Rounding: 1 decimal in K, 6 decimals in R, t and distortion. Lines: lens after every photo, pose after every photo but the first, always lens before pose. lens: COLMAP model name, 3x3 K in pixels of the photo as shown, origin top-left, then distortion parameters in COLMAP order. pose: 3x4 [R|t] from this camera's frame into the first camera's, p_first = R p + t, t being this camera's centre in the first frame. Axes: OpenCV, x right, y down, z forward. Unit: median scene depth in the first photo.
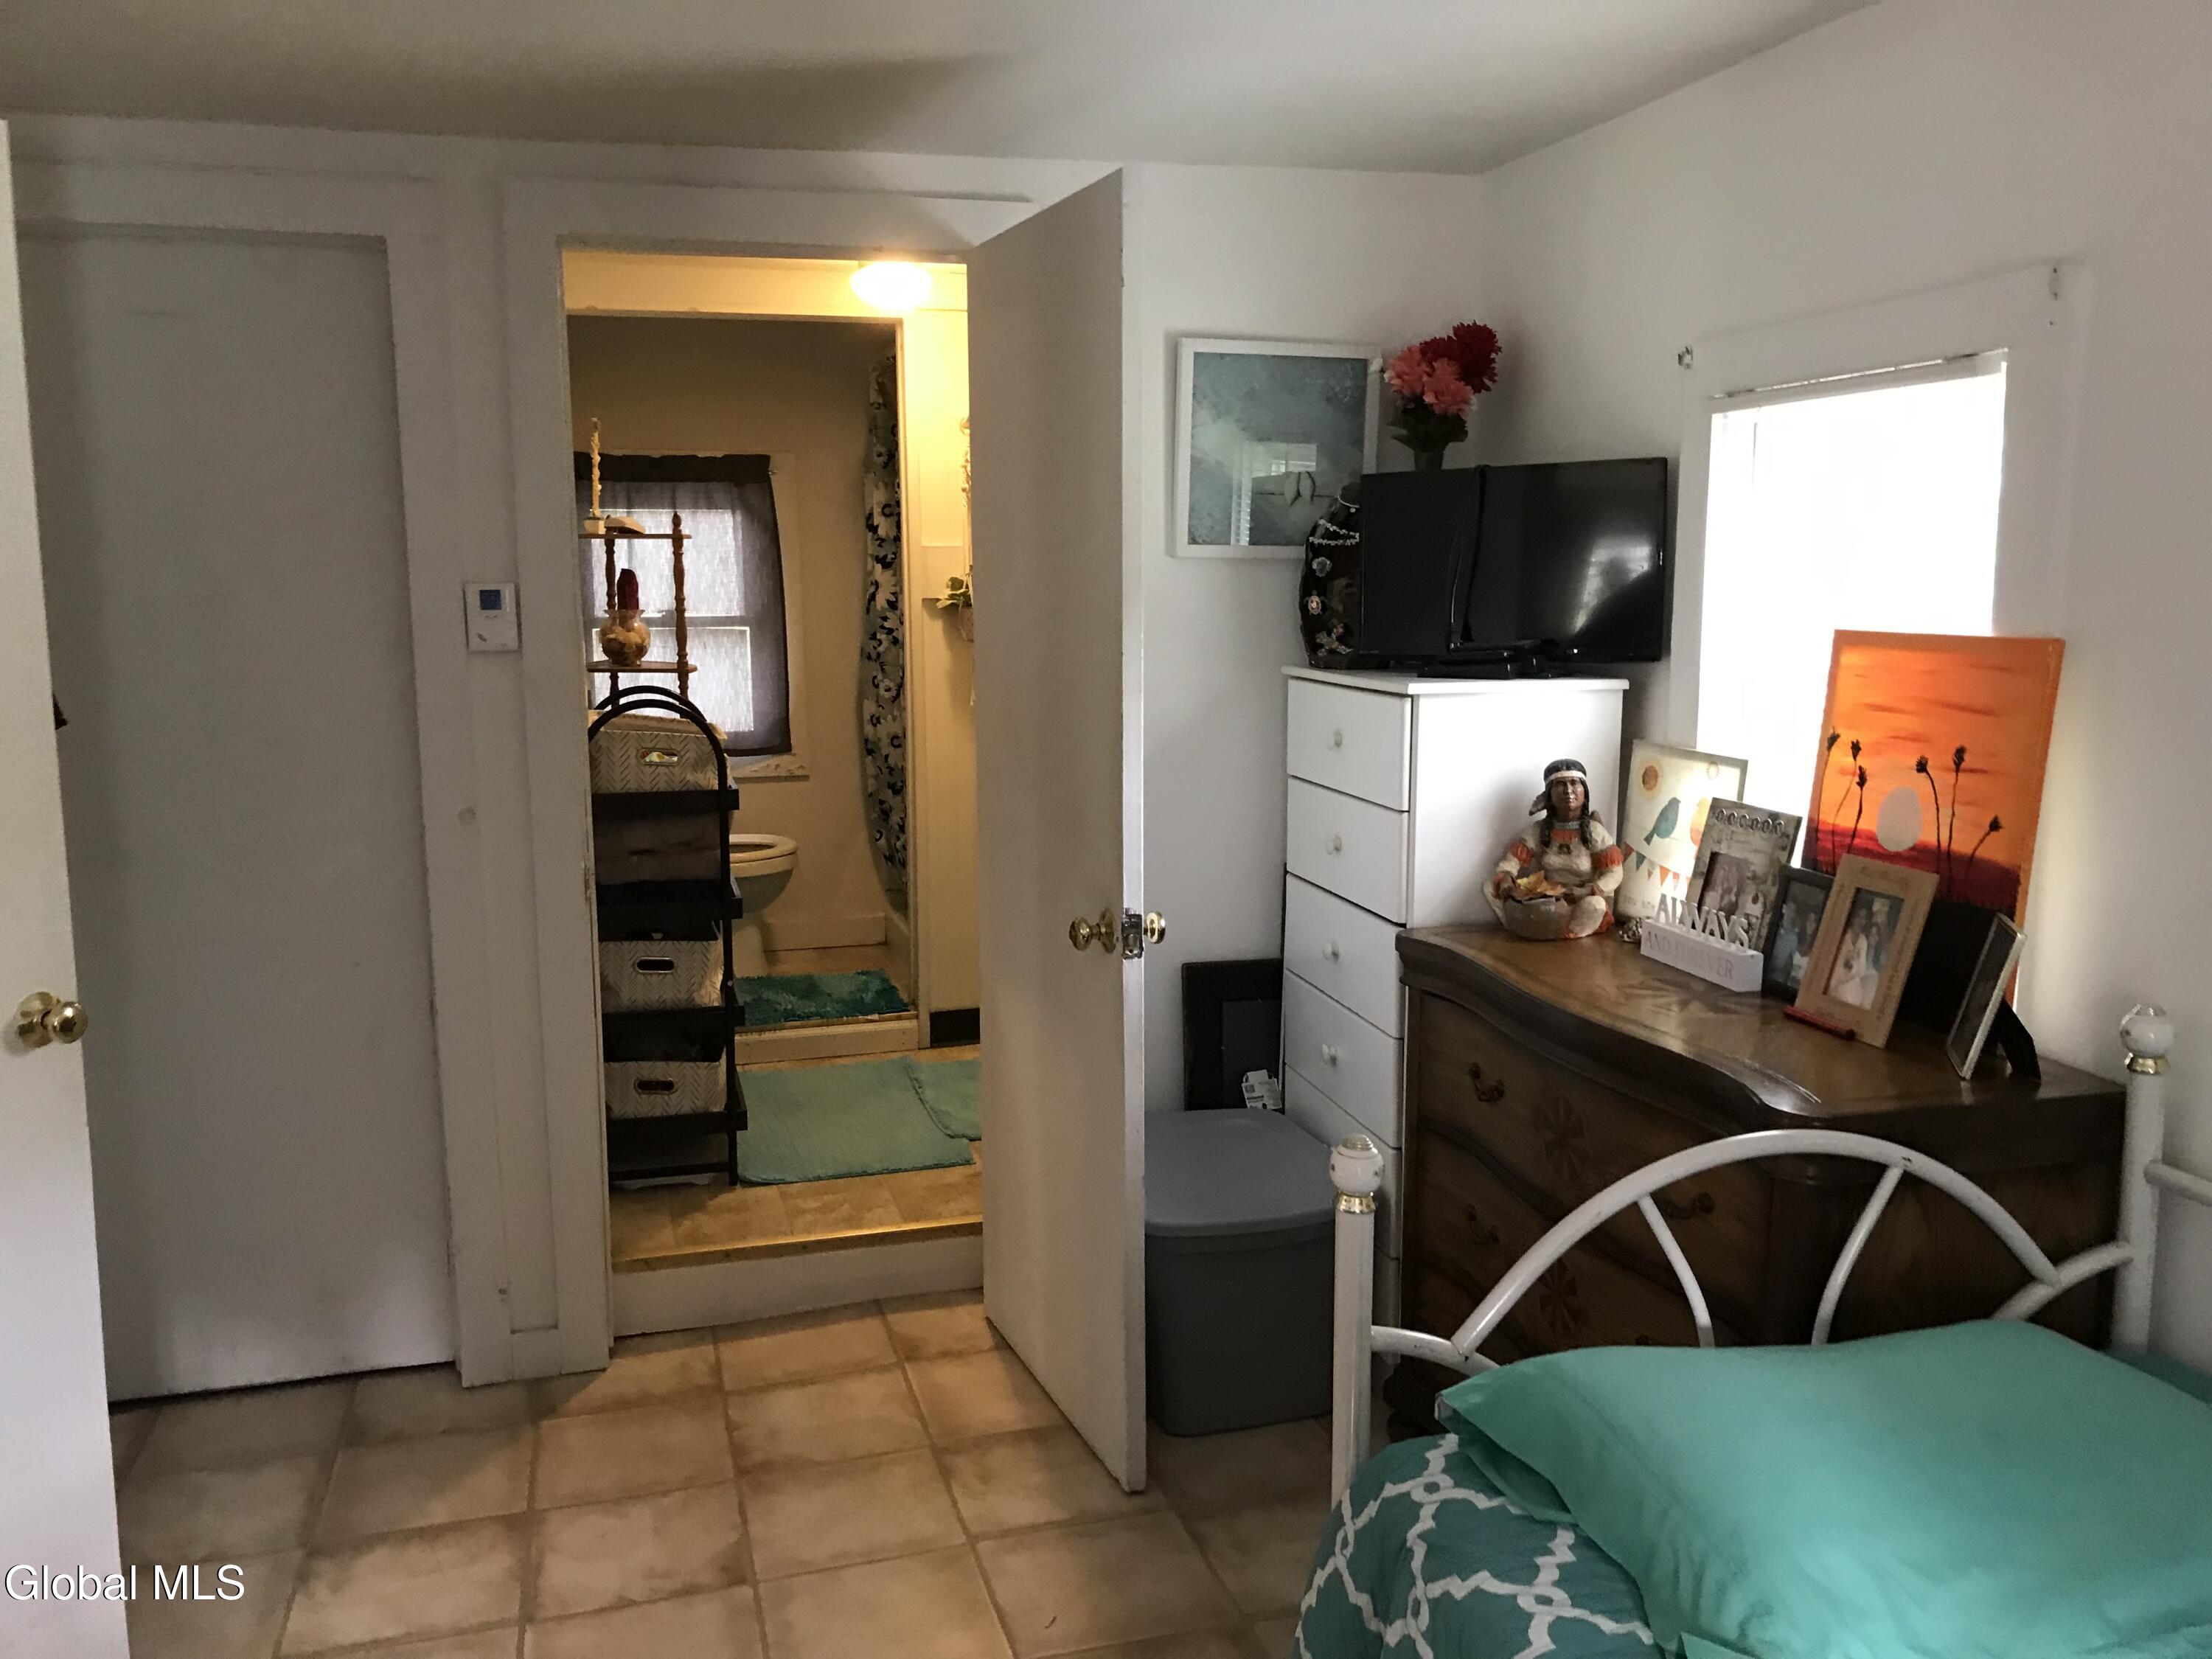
lens RADIAL K [[1794.3, 0, 1106.5], [0, 1794.3, 822.6], [0, 0, 1]] dist [0.043729, -0.055966]
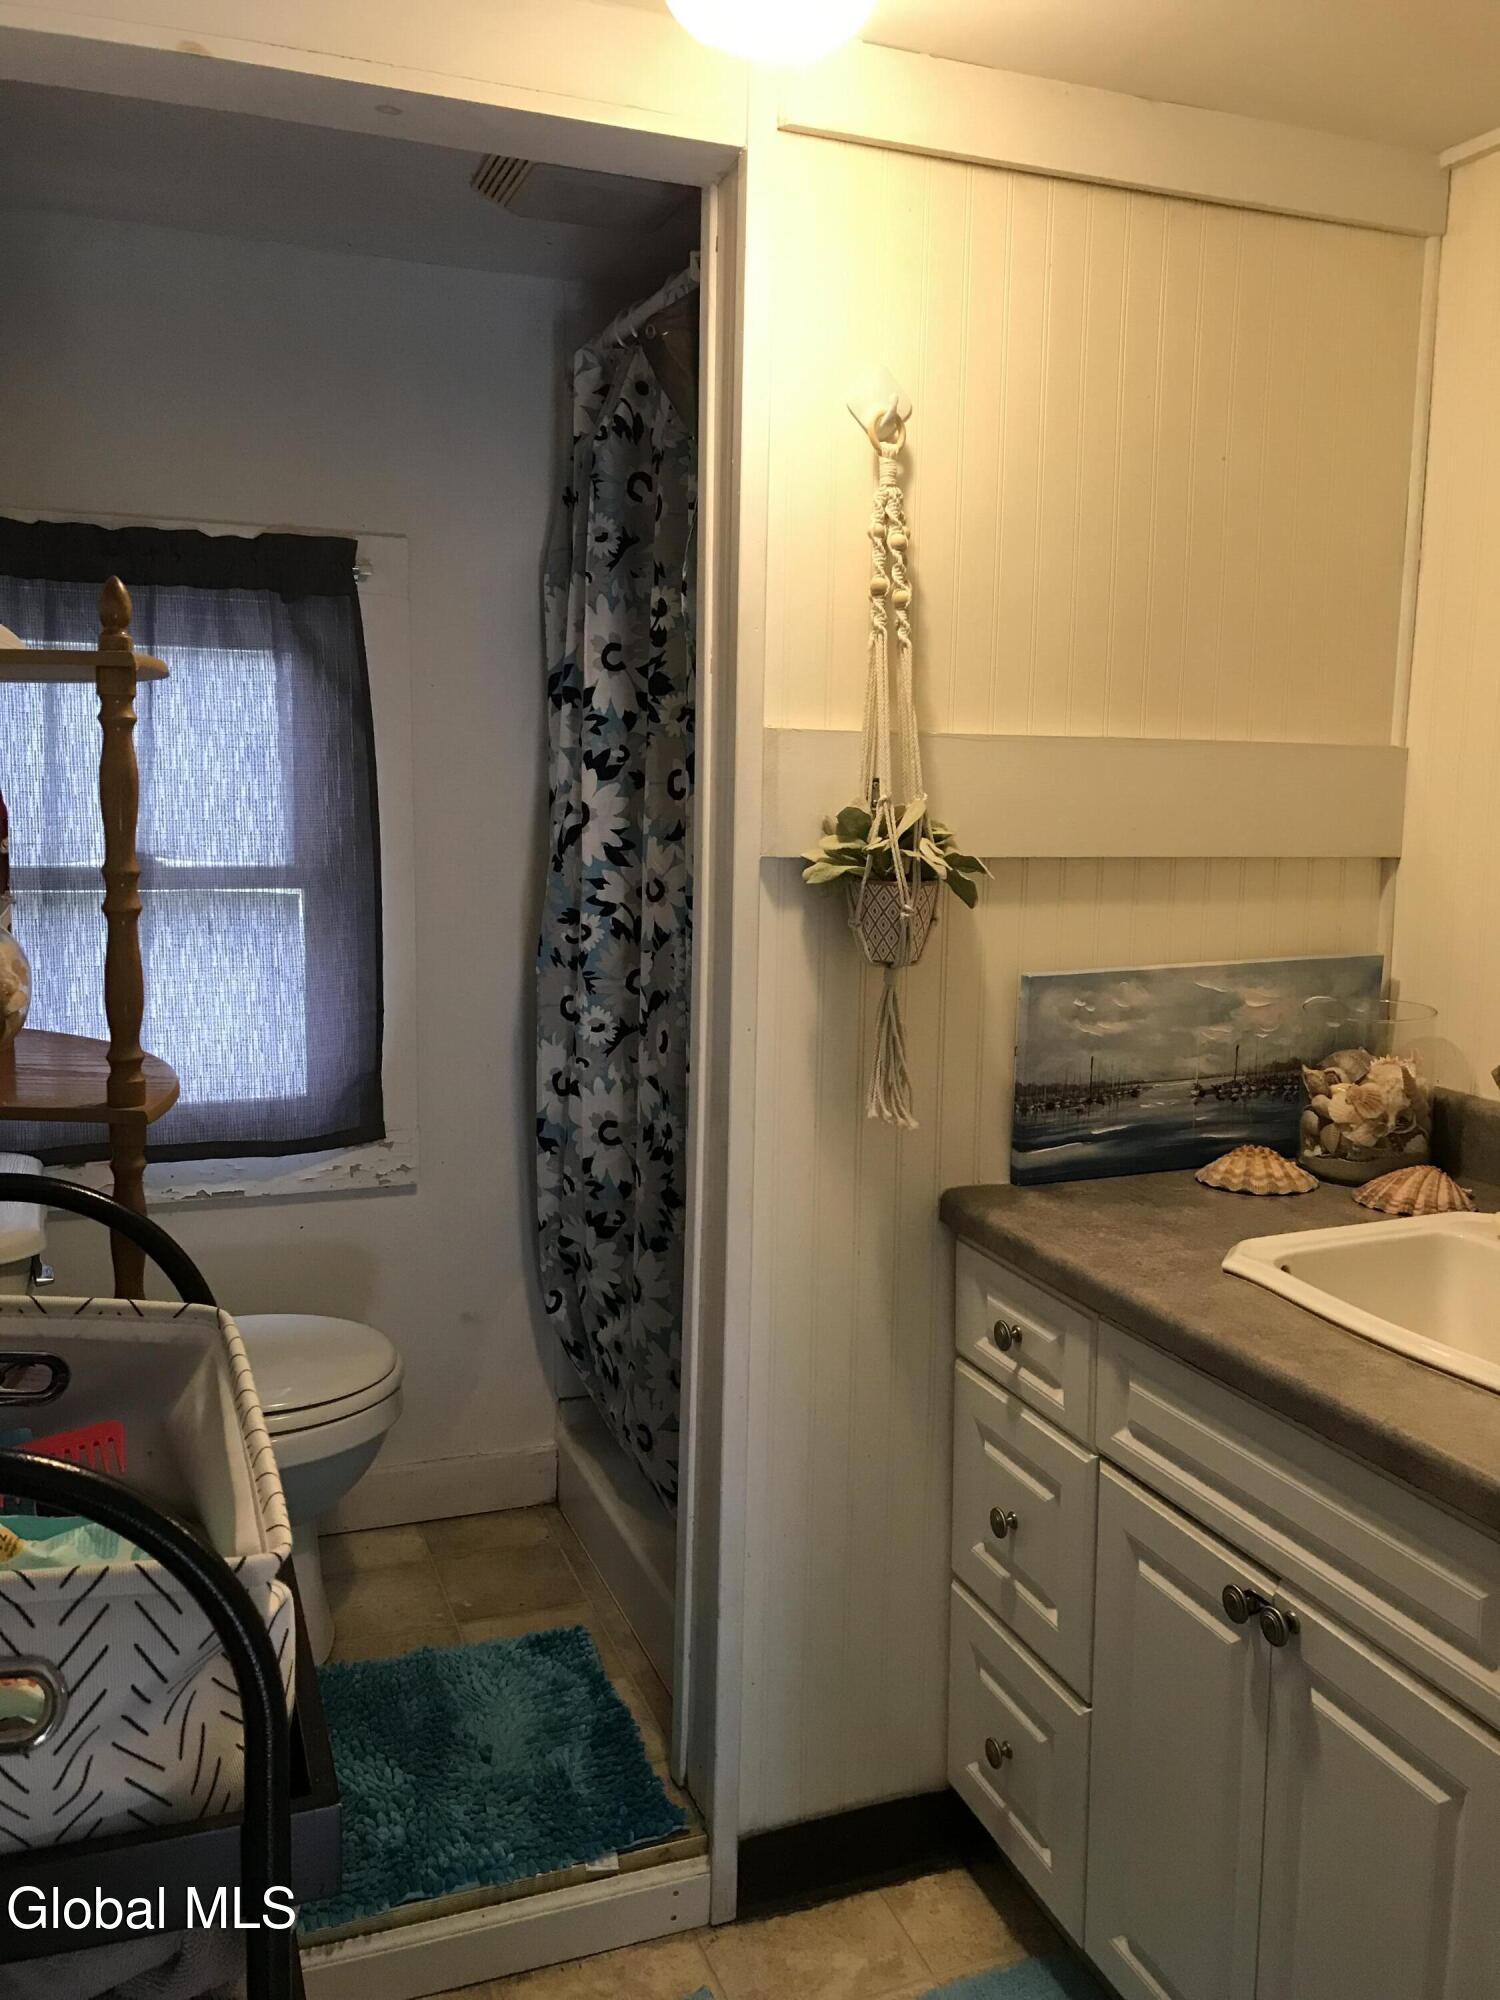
lens RADIAL K [[1622.3, 0, 756.1], [0, 1622.3, 945.9], [0, 0, 1]] dist [0.043729, -0.055966]
pose [[0.994532, 0.015122, 0.103335, -0.124976], [-0.011423, 0.999276, -0.036292, -0.080732], [-0.103809, 0.034913, 0.993984, 0.561037]]
